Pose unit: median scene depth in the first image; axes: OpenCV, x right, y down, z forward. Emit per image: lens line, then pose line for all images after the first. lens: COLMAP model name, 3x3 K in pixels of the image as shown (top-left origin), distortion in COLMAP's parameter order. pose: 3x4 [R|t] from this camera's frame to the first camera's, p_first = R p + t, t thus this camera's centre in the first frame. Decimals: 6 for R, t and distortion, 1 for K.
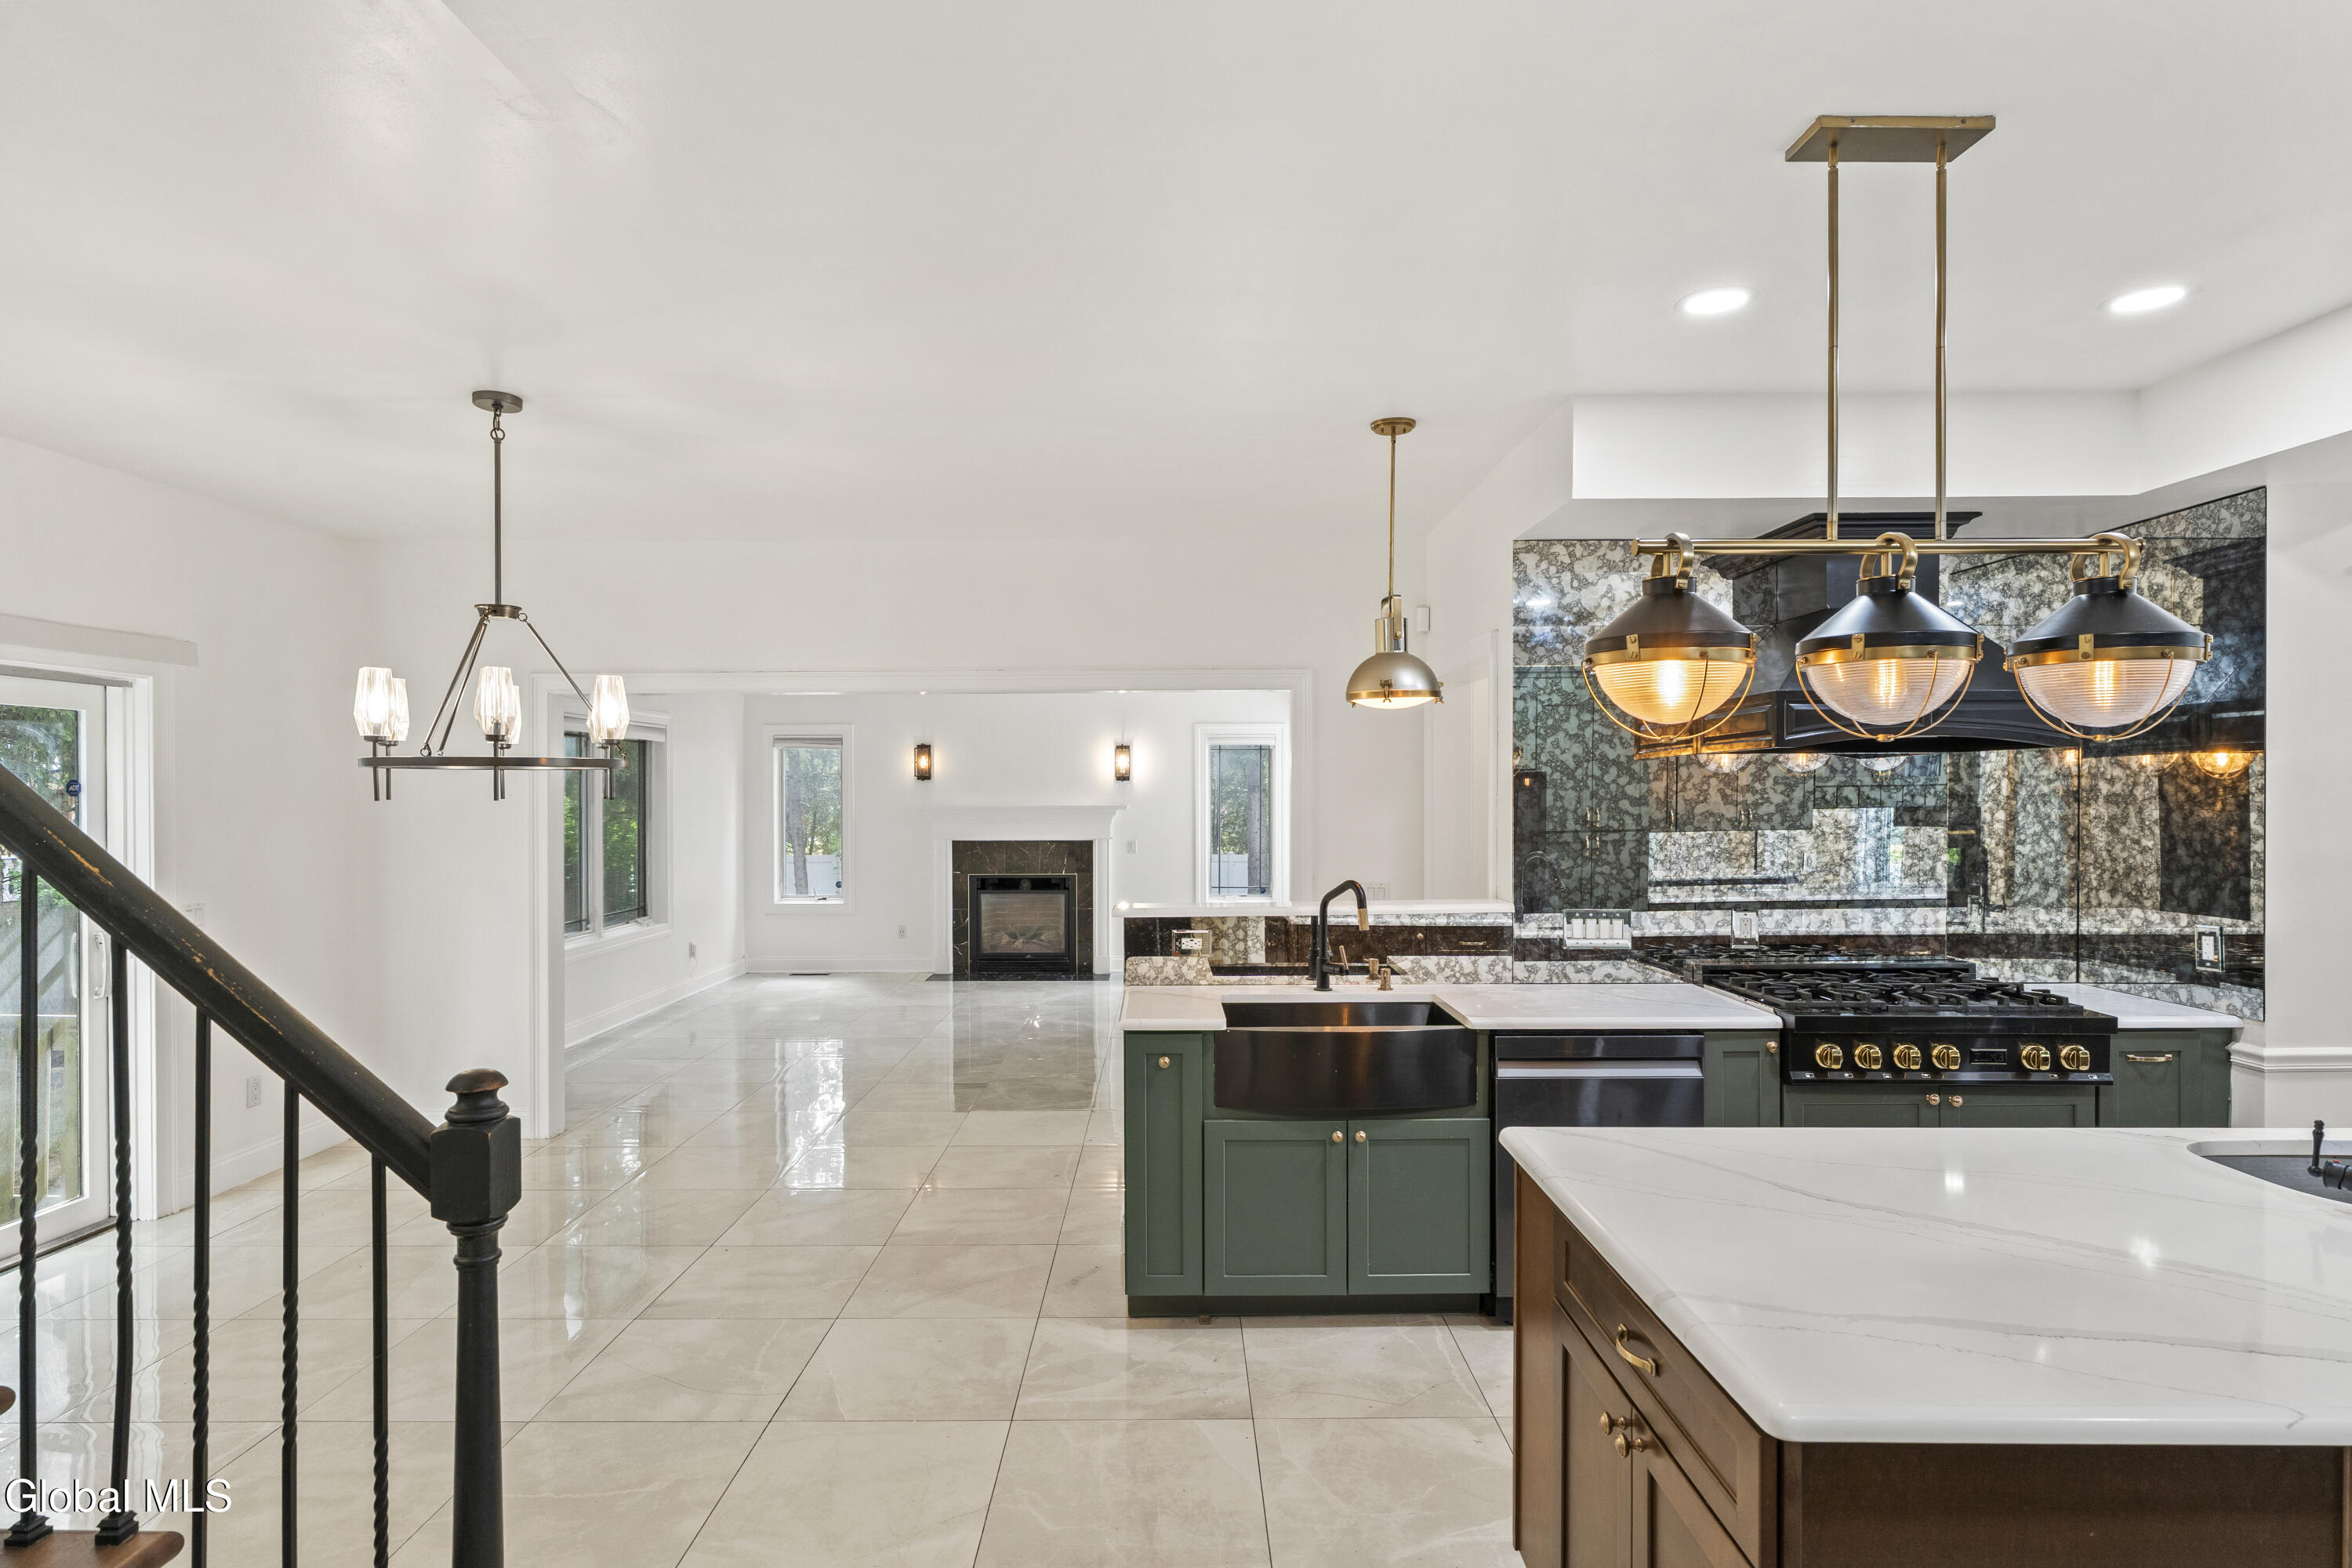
lens RADIAL K [[1234.5, 0, 1164.7], [0, 1234.5, 798.4], [0, 0, 1]] dist [0.000569, 0.000488]
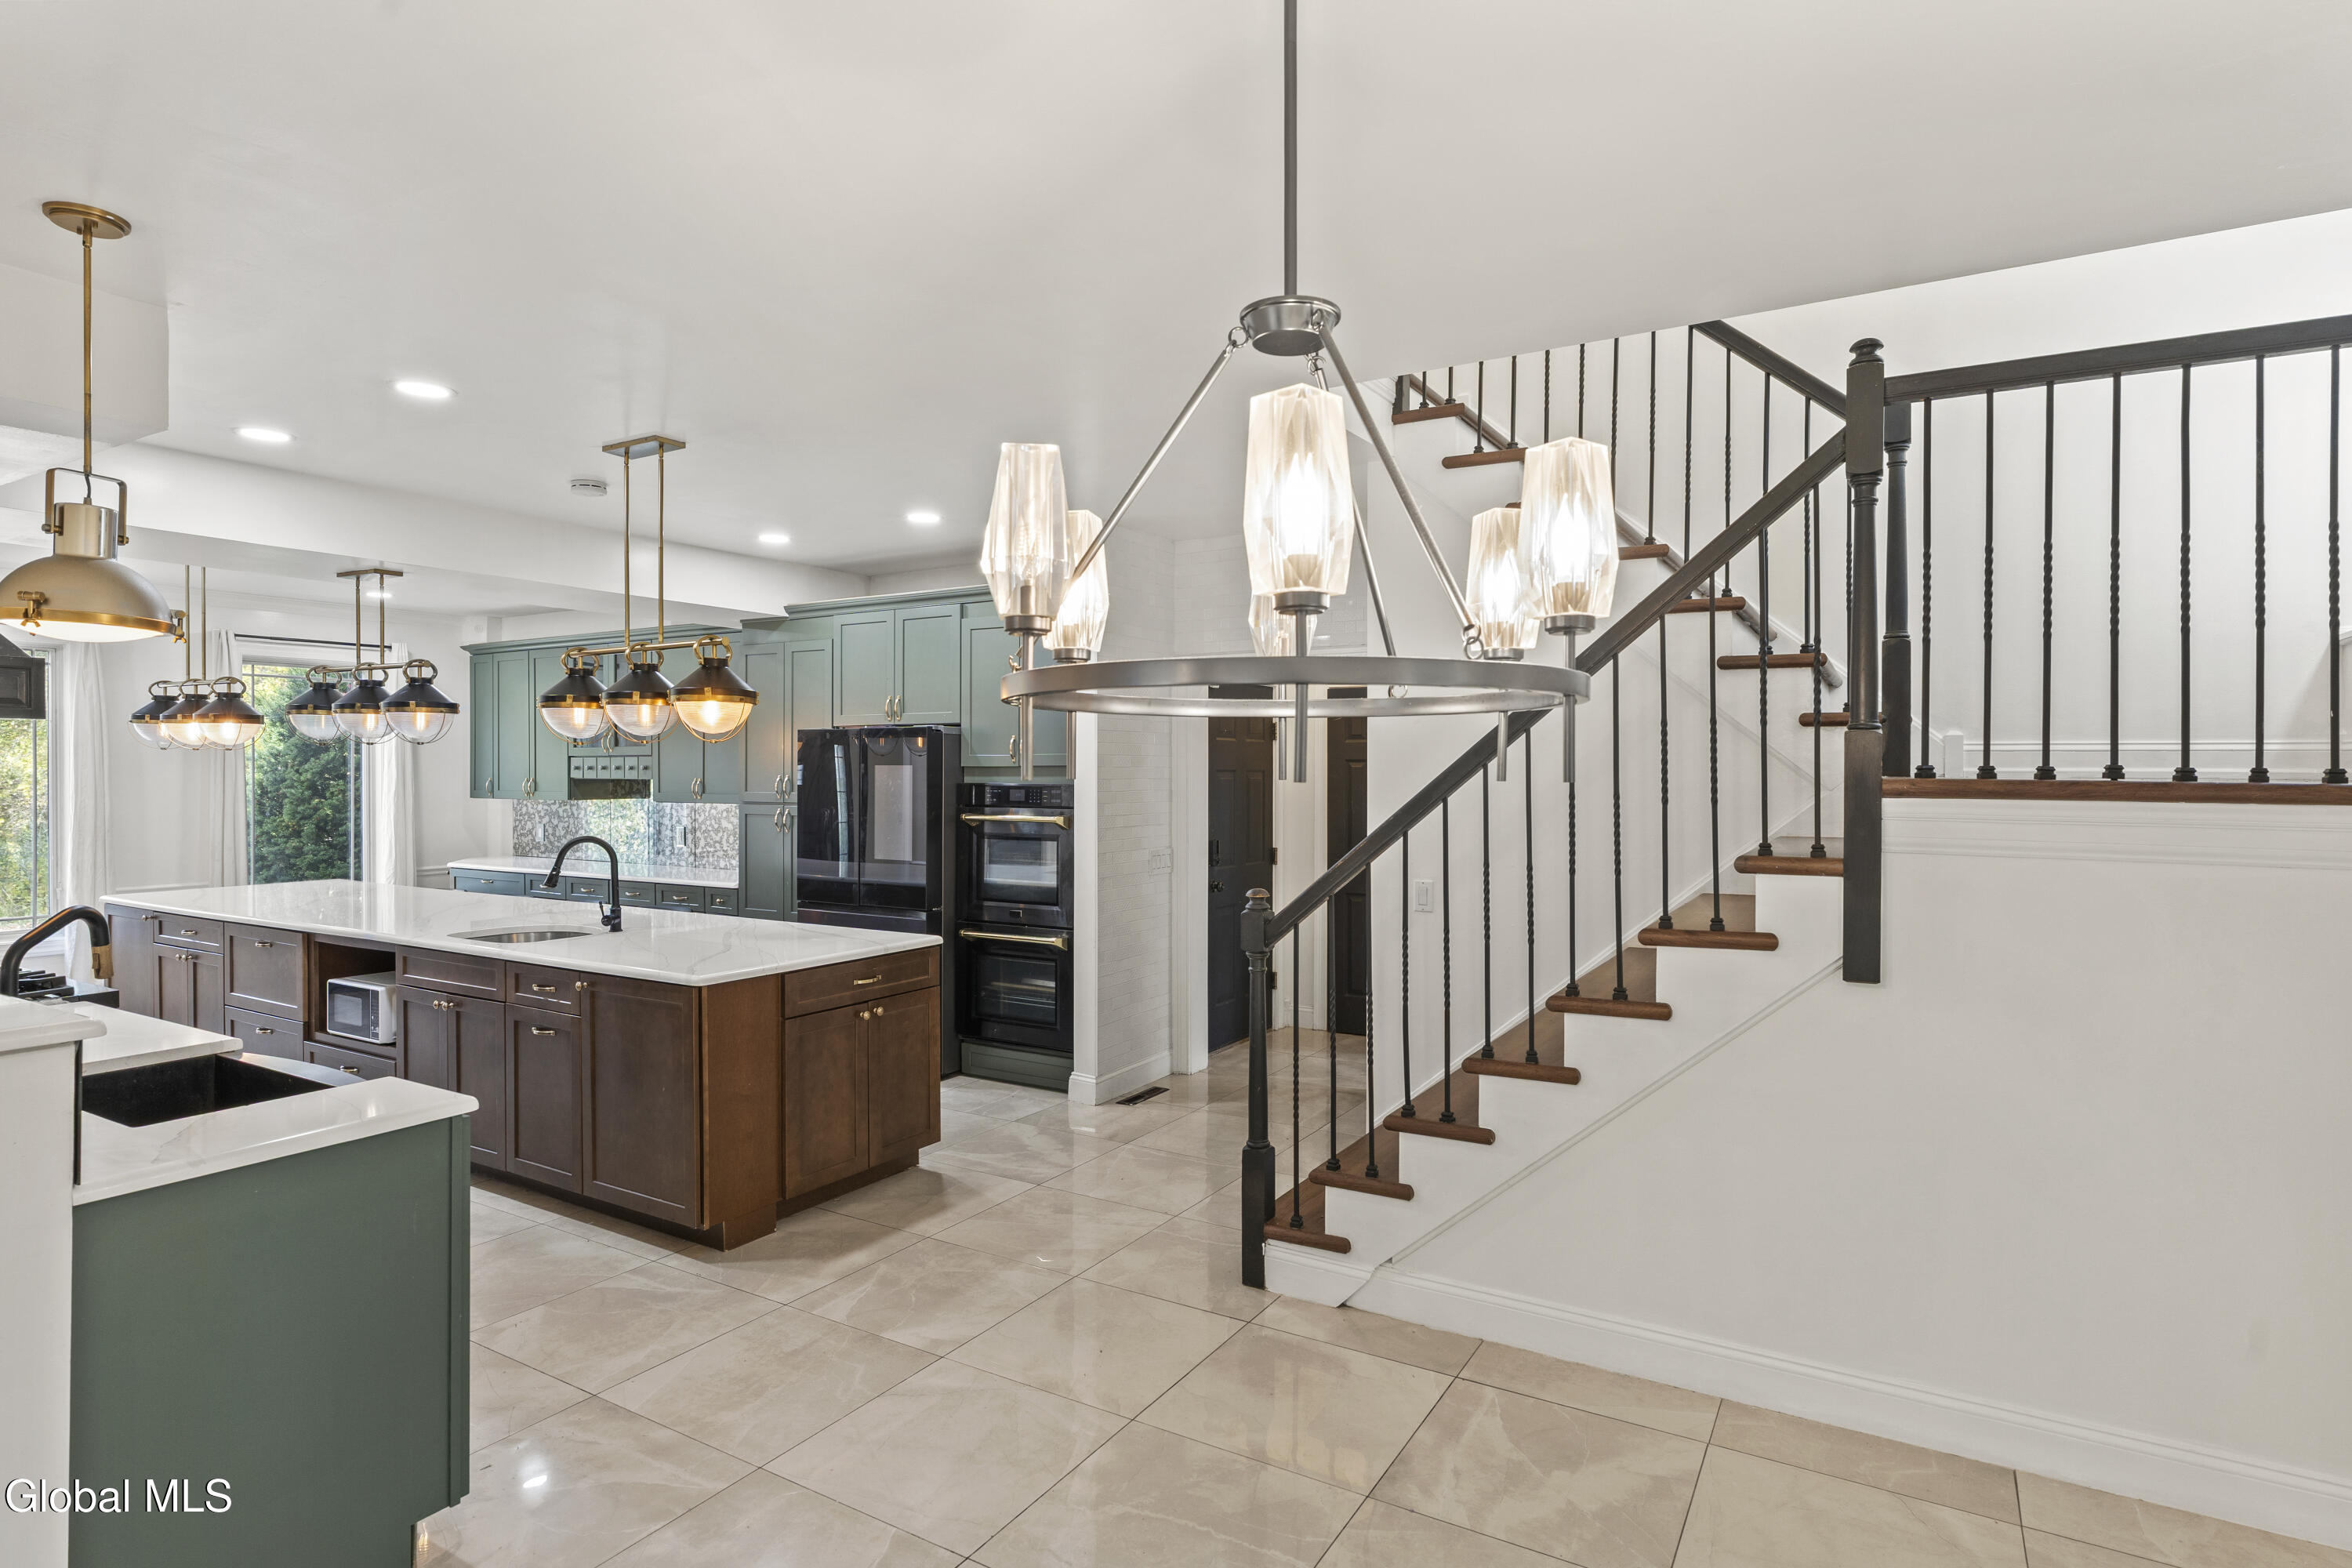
lens RADIAL K [[1234.5, 0, 1173.0], [0, 1234.5, 776.7], [0, 0, 1]] dist [0.000569, 0.000488]
pose [[-0.861192, -0.002966, 0.508272, -0.765160], [0.000058, 0.999982, 0.005933, -0.005344], [-0.508280, 0.005139, -0.861176, 1.476124]]
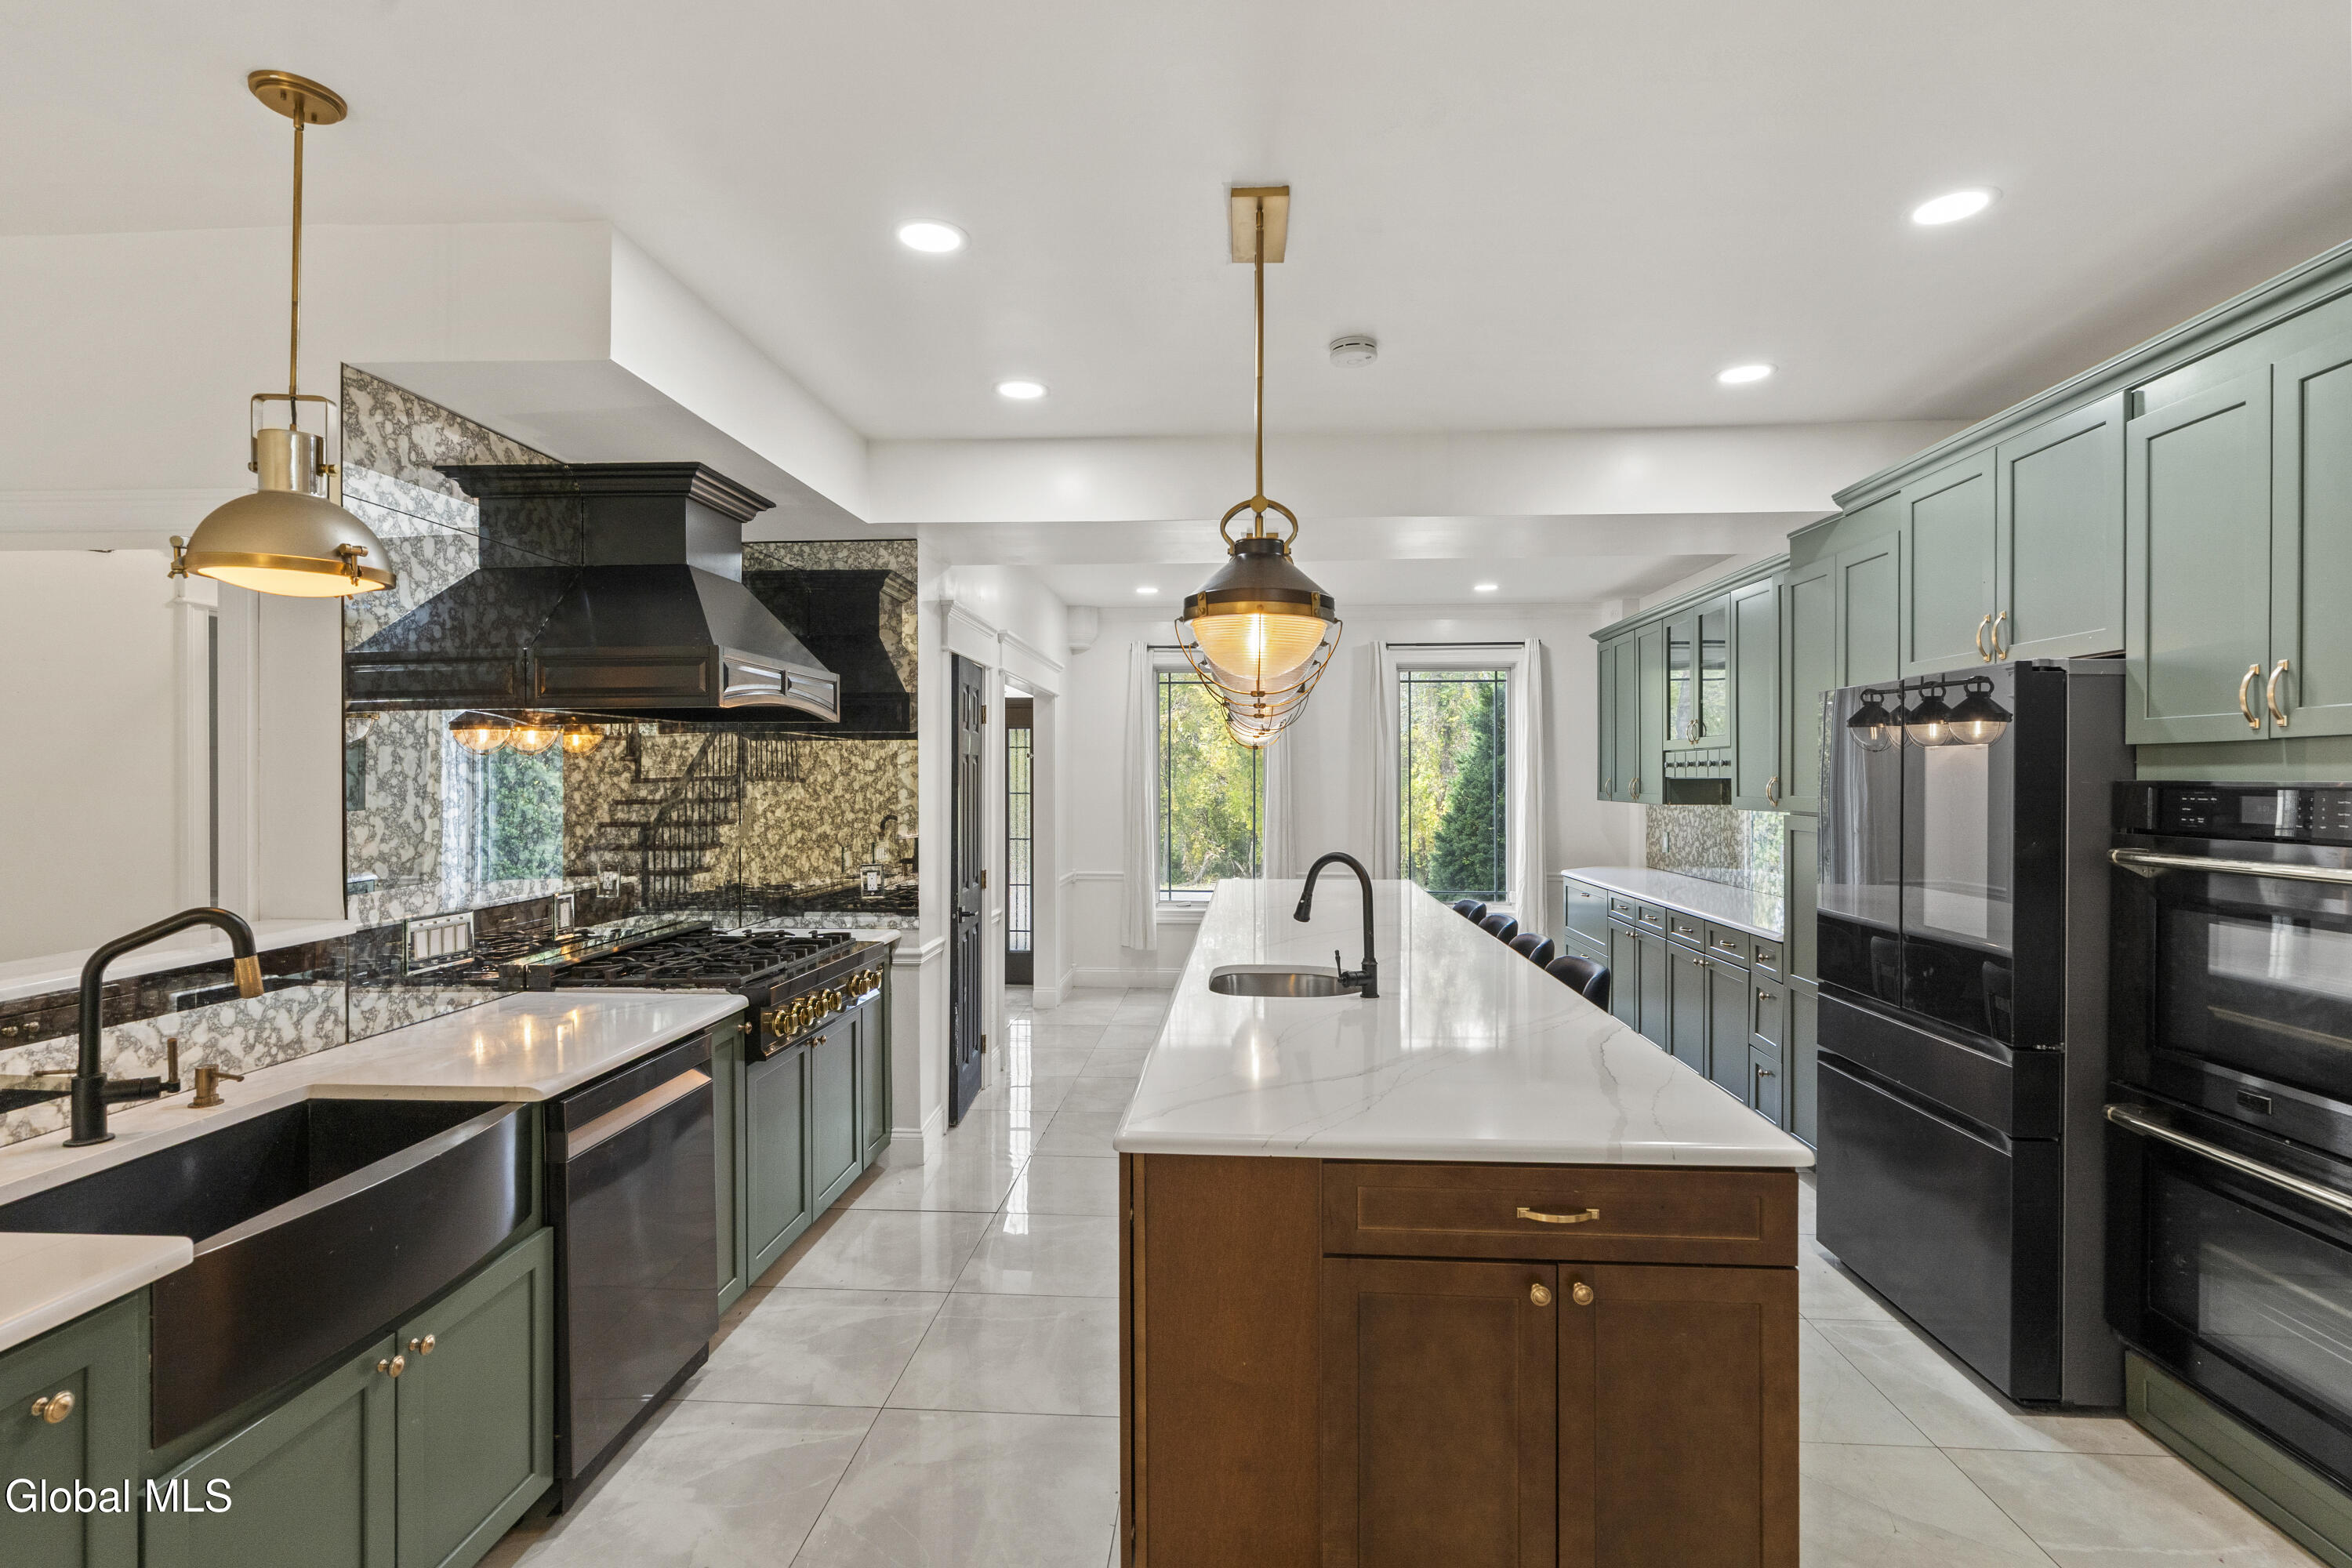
lens RADIAL K [[1139.8, 0, 1172.0], [0, 1139.8, 783.3], [0, 0, 1]] dist [-0.004310, 0.000532]
pose [[0.051711, -0.004408, 0.998652, -0.346925], [0.001405, 0.999990, 0.004341, 0.012417], [-0.998661, 0.001179, 0.051716, 0.627047]]
